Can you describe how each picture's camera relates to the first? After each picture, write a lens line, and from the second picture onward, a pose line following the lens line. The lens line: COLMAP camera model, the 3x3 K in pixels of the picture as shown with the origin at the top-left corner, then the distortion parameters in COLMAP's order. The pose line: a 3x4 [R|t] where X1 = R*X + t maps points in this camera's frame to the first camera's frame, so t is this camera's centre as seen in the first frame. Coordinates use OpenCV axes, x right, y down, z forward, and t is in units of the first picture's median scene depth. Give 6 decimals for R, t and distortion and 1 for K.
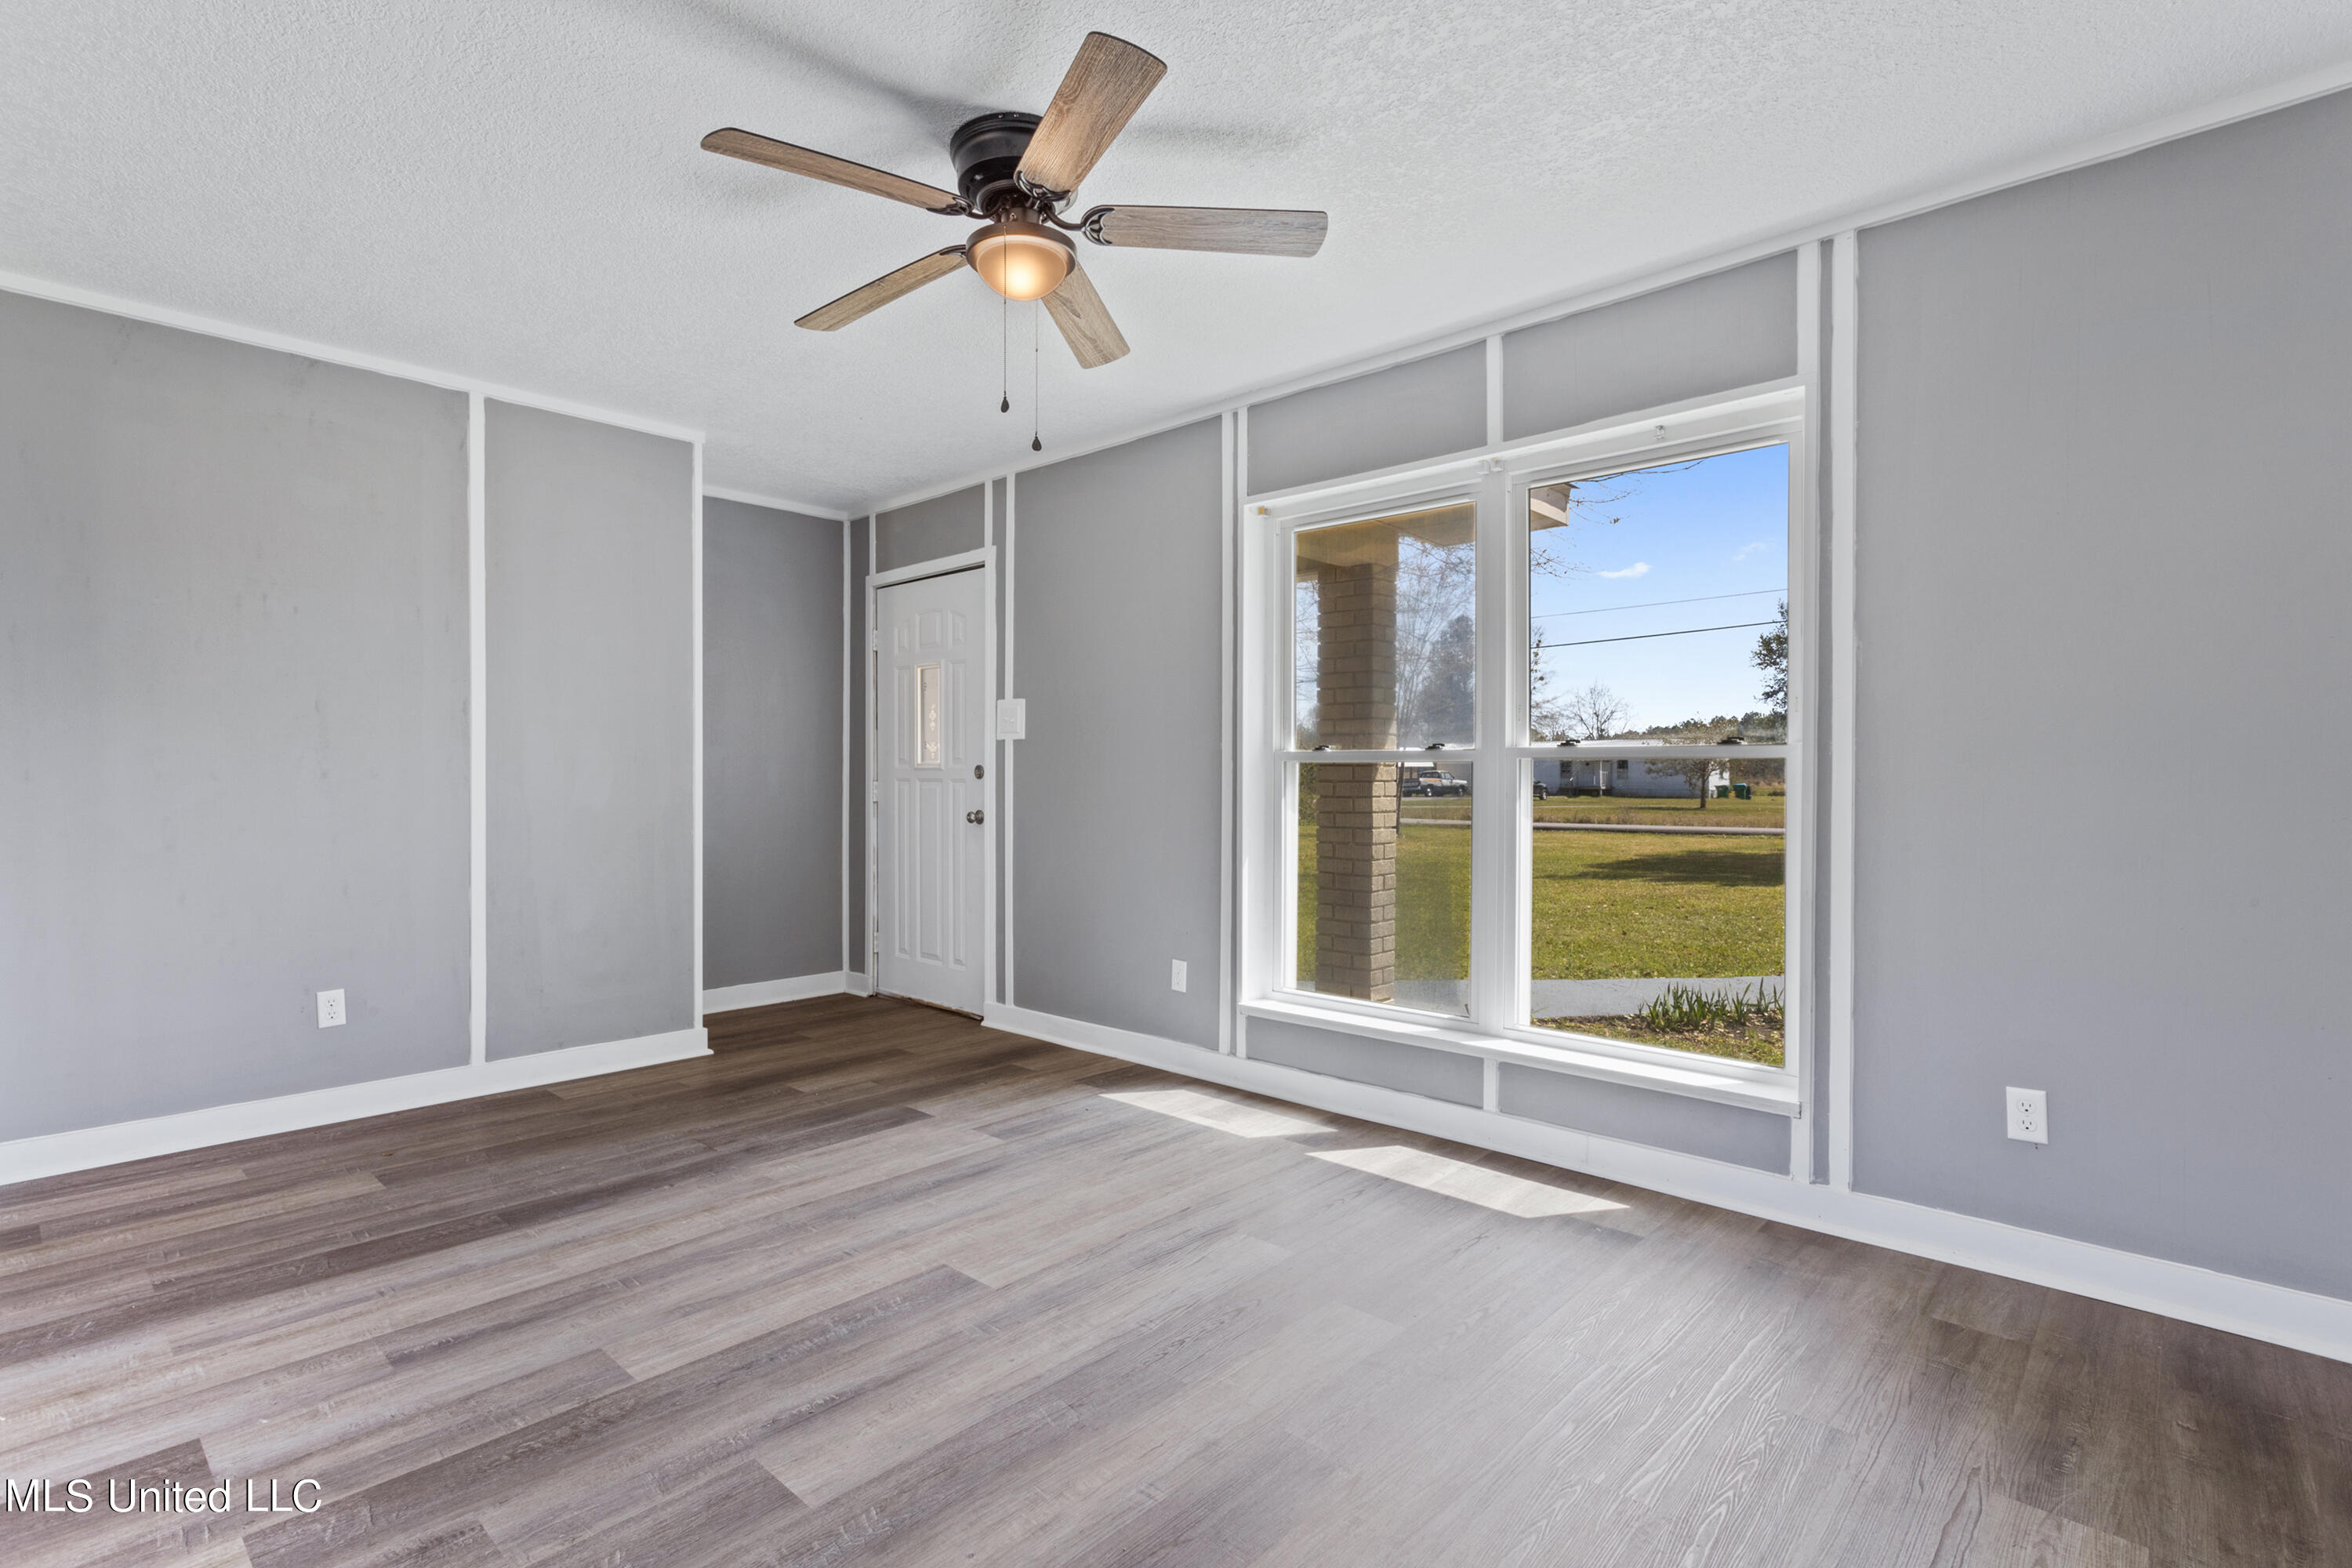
lens RADIAL K [[1111.8, 0, 1166.7], [0, 1111.8, 782.8], [0, 0, 1]] dist [-0.001459, 0.001594]
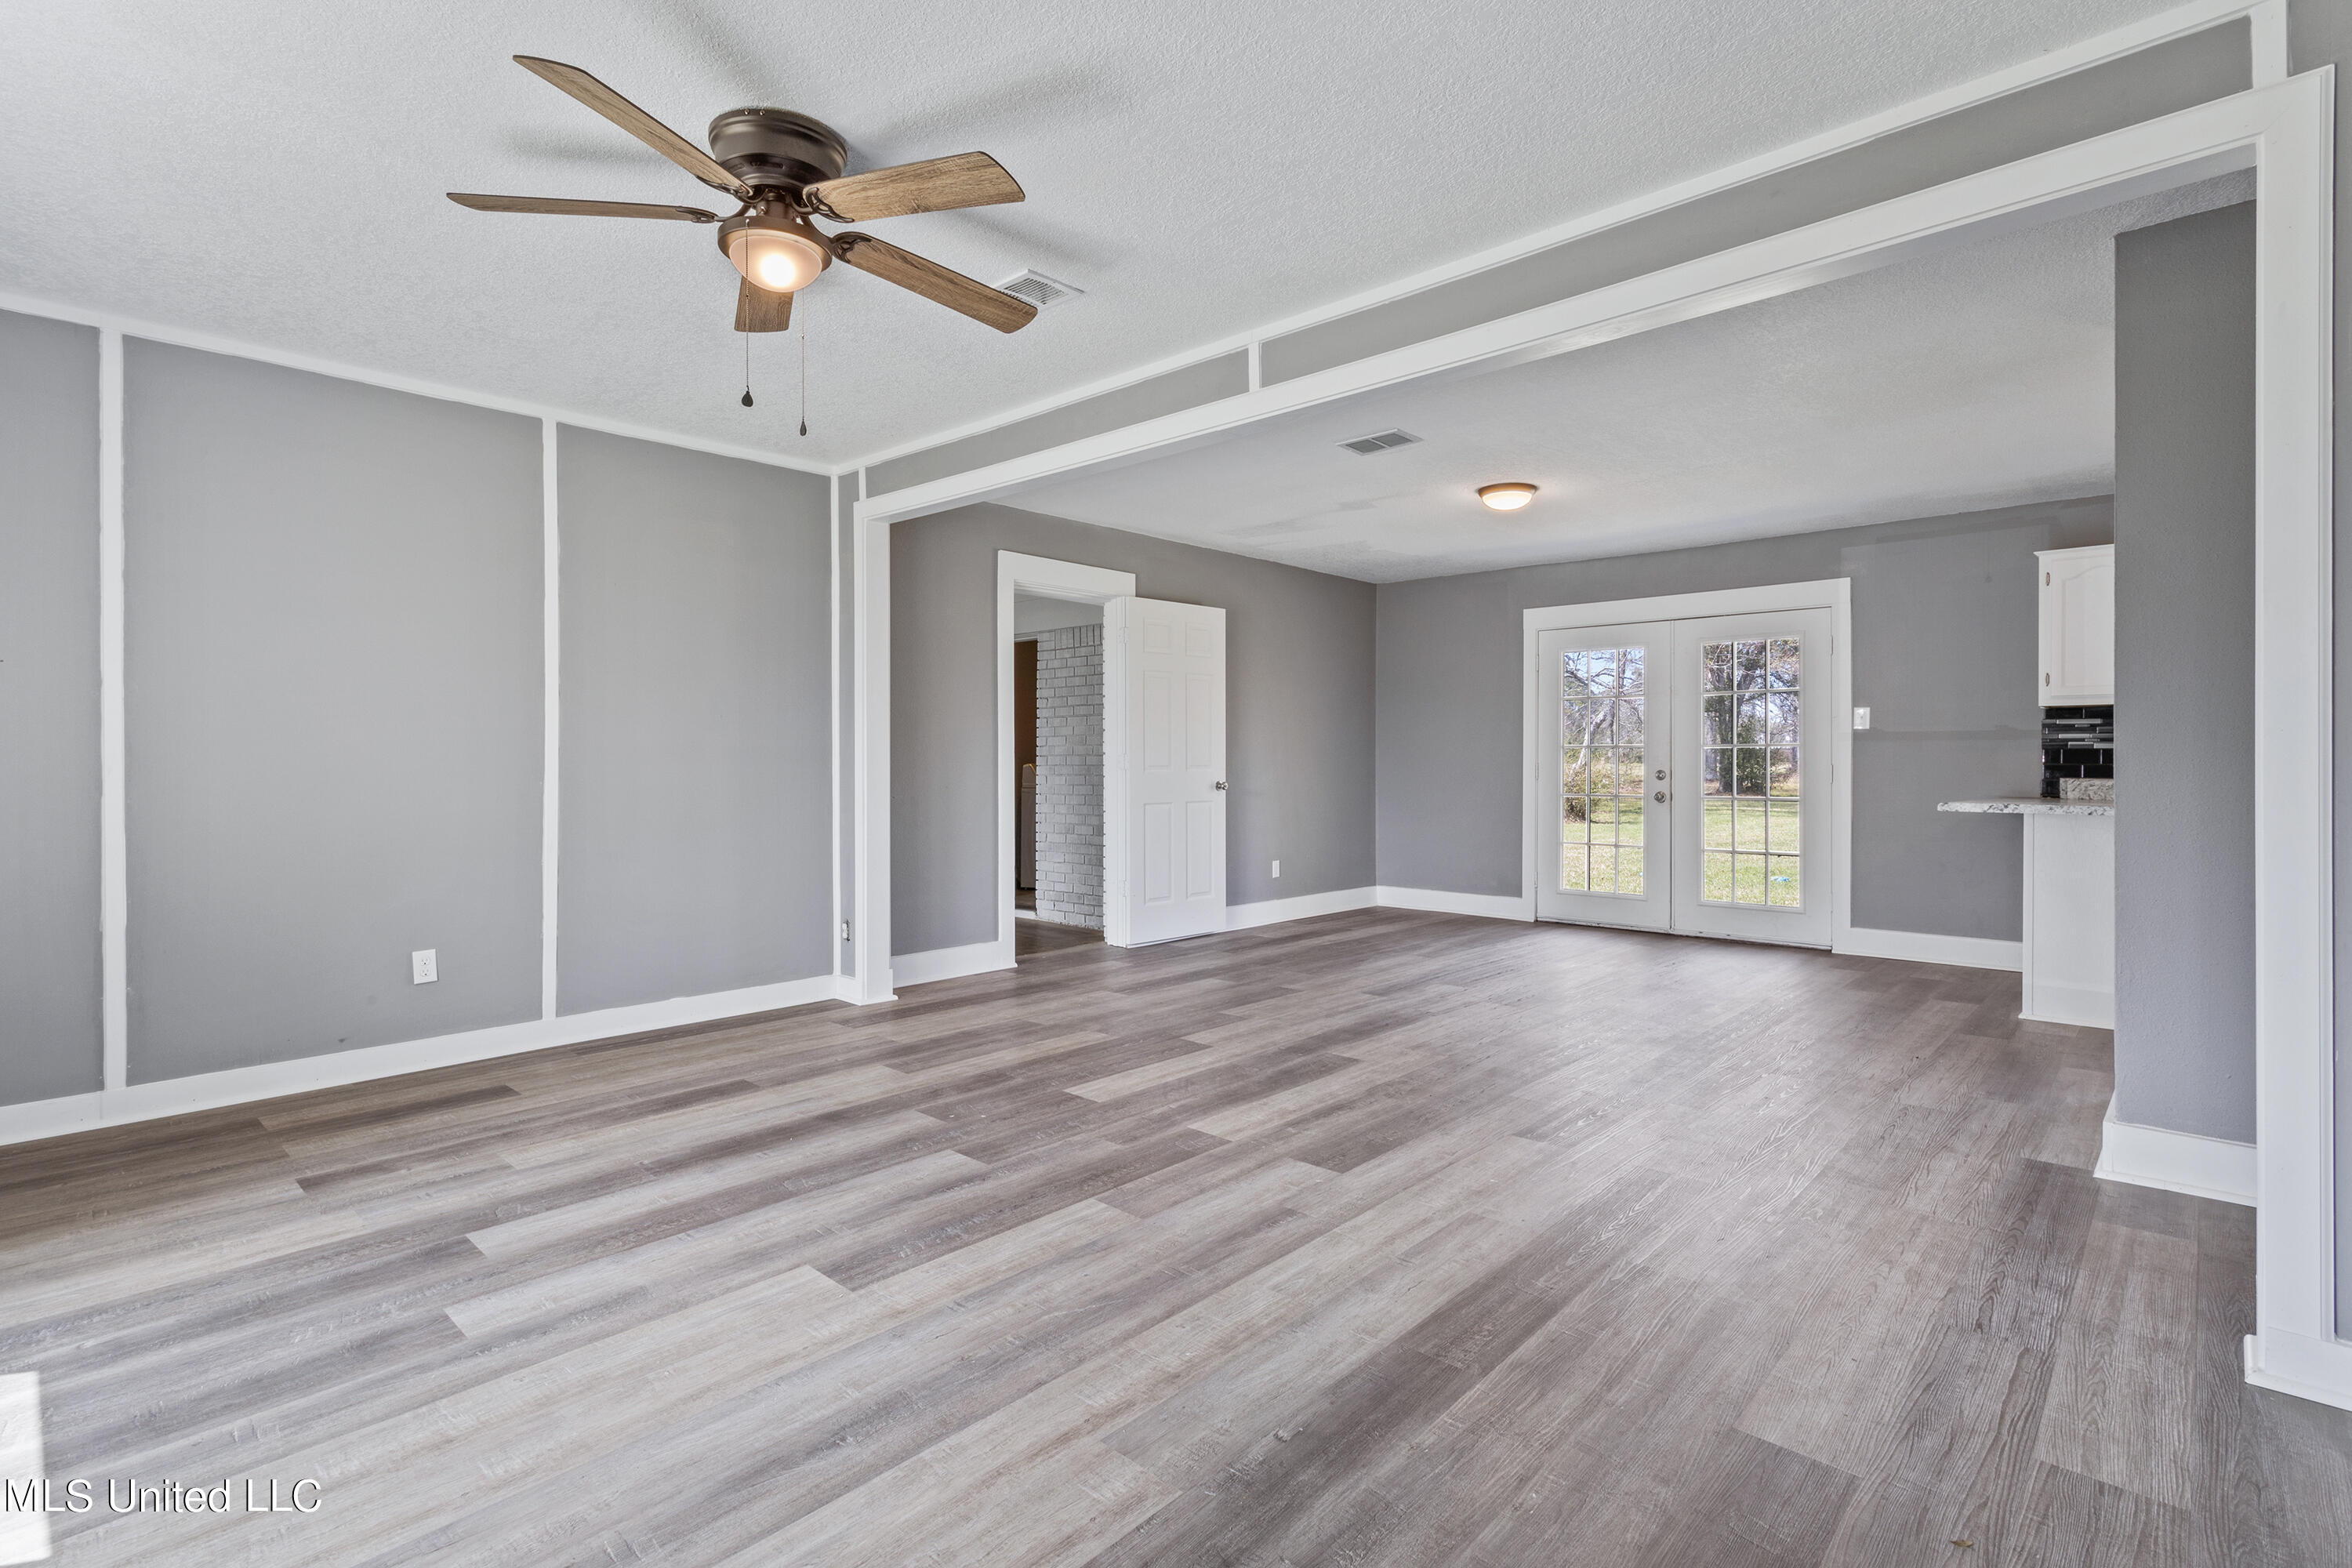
lens RADIAL K [[1111.8, 0, 1161.8], [0, 1111.8, 765.9], [0, 0, 1]] dist [-0.001459, 0.001594]
pose [[-0.999967, 0.003077, 0.007548, -0.354271], [0.003180, 0.999901, 0.013688, -0.009037], [-0.007505, 0.013712, -0.999878, 1.459138]]
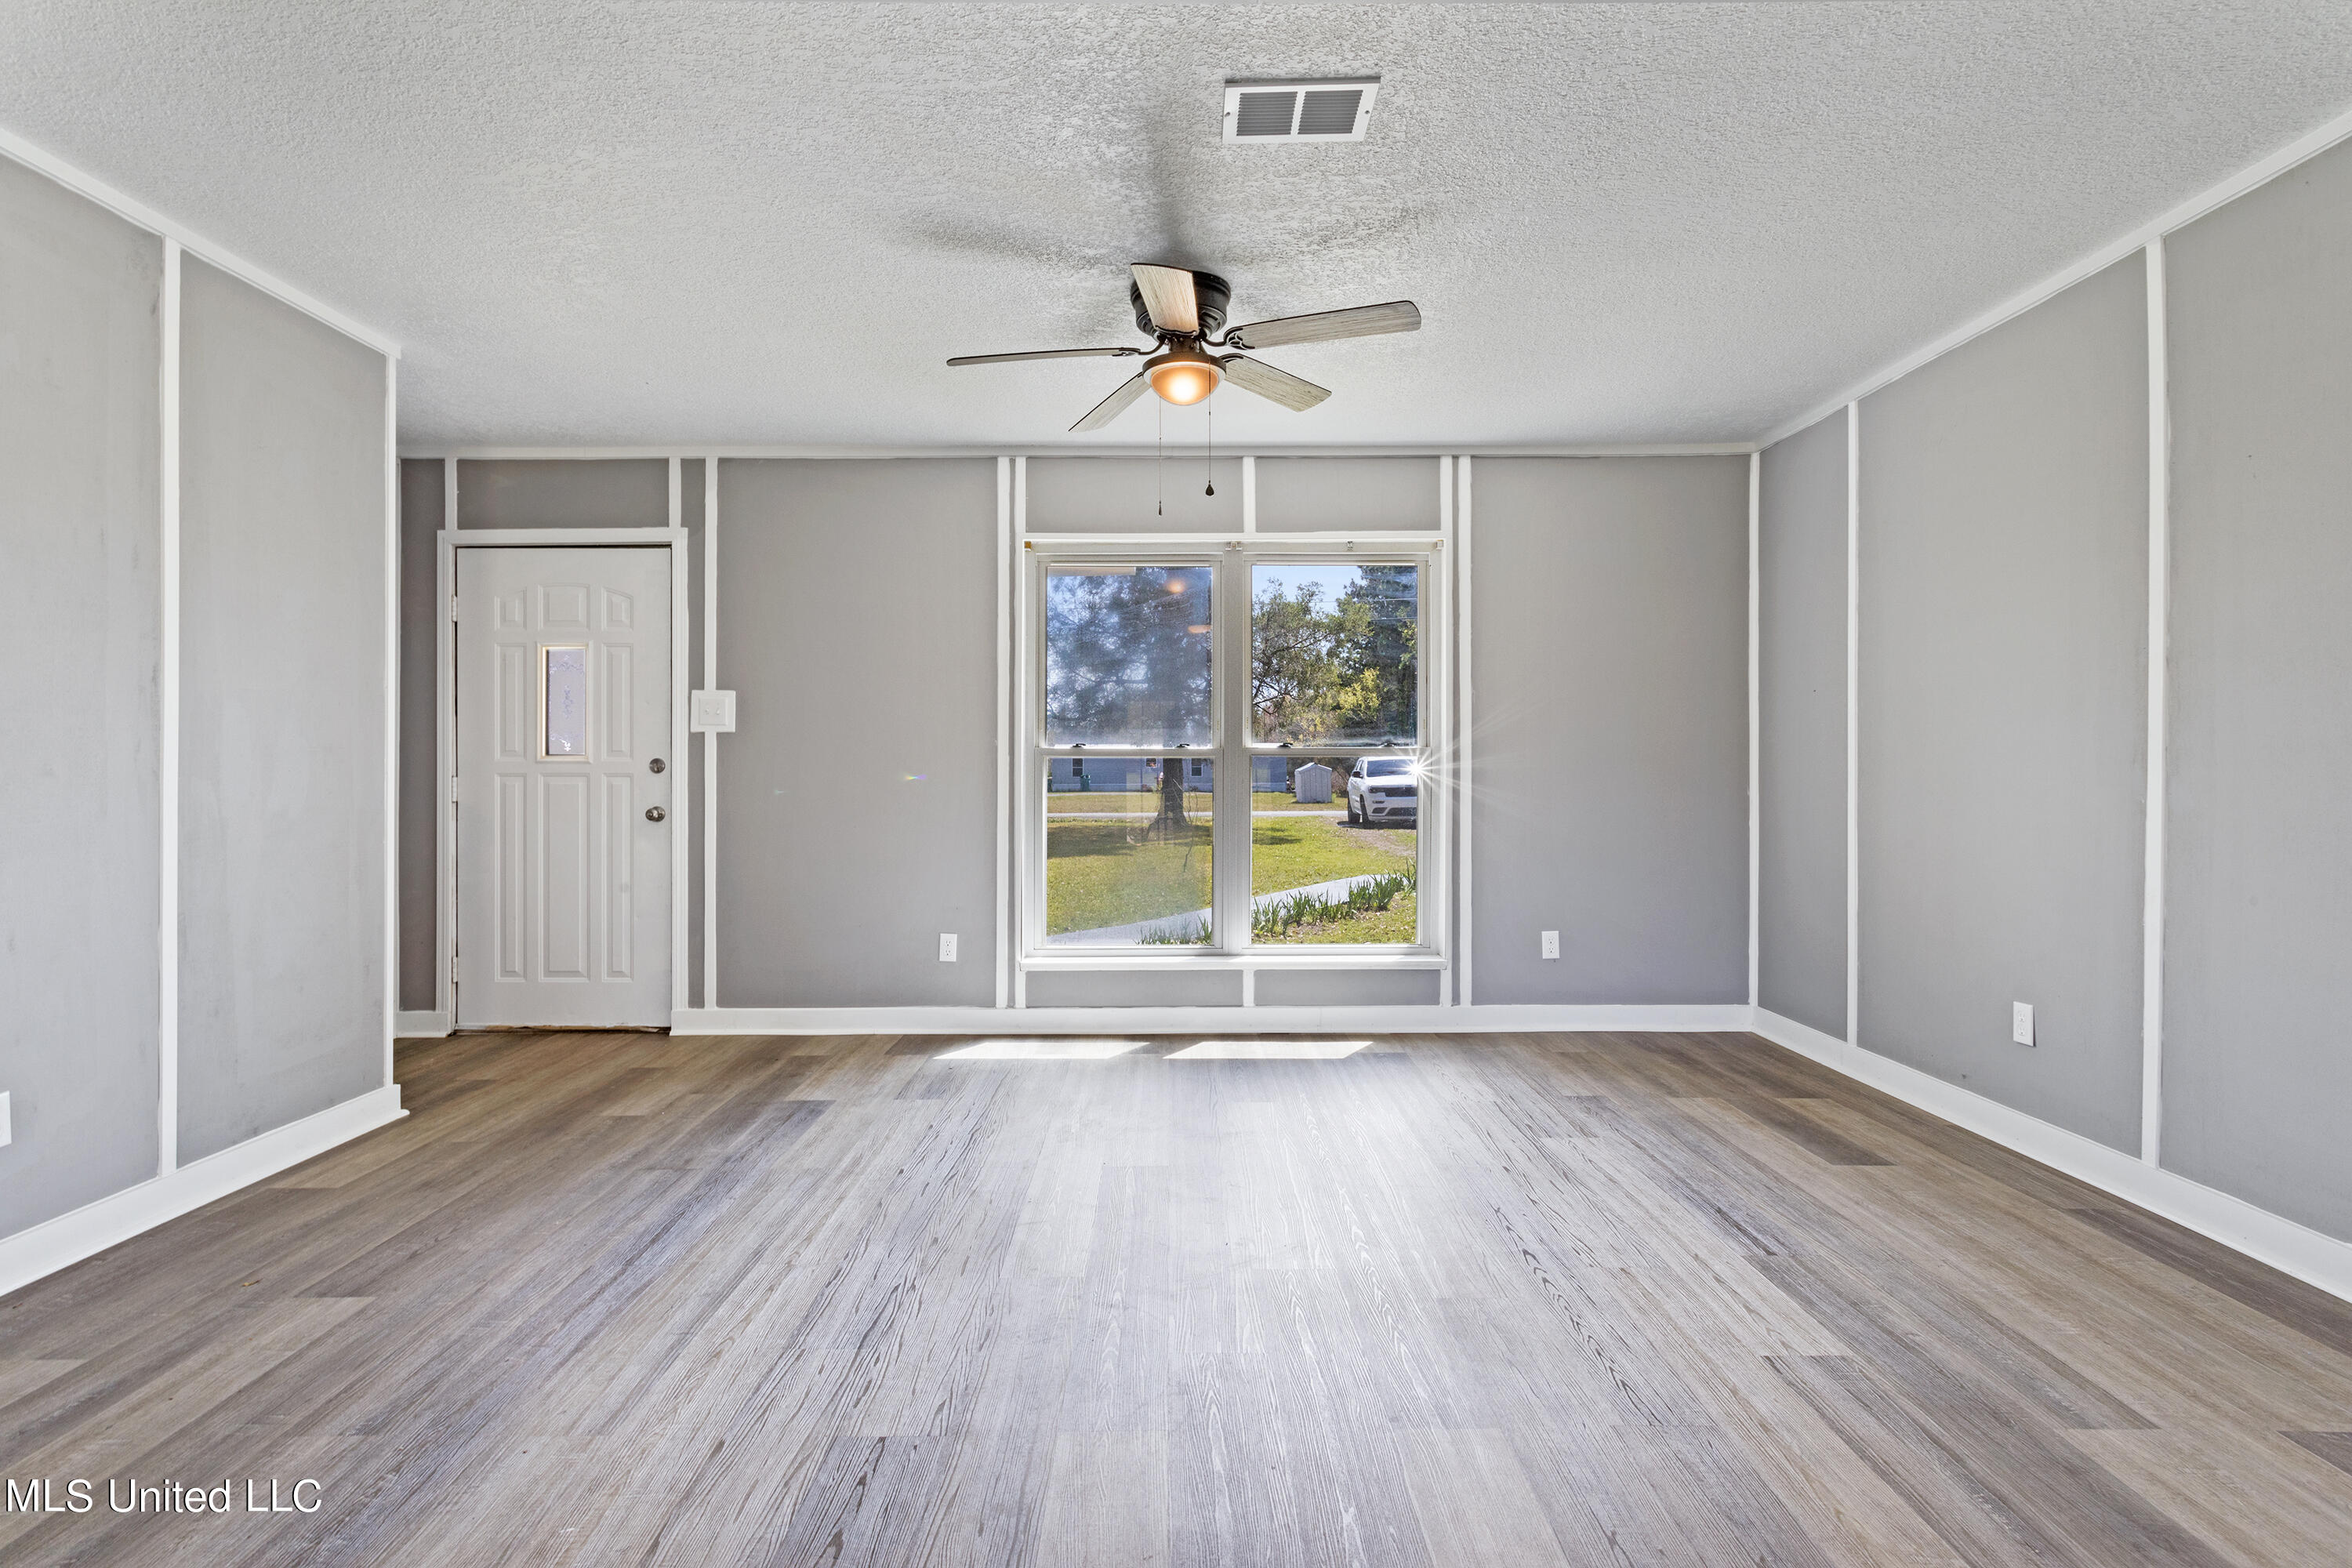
lens RADIAL K [[1111.8, 0, 1167.8], [0, 1111.8, 775.6], [0, 0, 1]] dist [-0.001459, 0.001594]
pose [[0.731570, -0.007166, 0.681729, -0.749218], [0.007785, 0.999967, 0.002157, -0.000225], [-0.681722, 0.003730, 0.731602, 0.039950]]
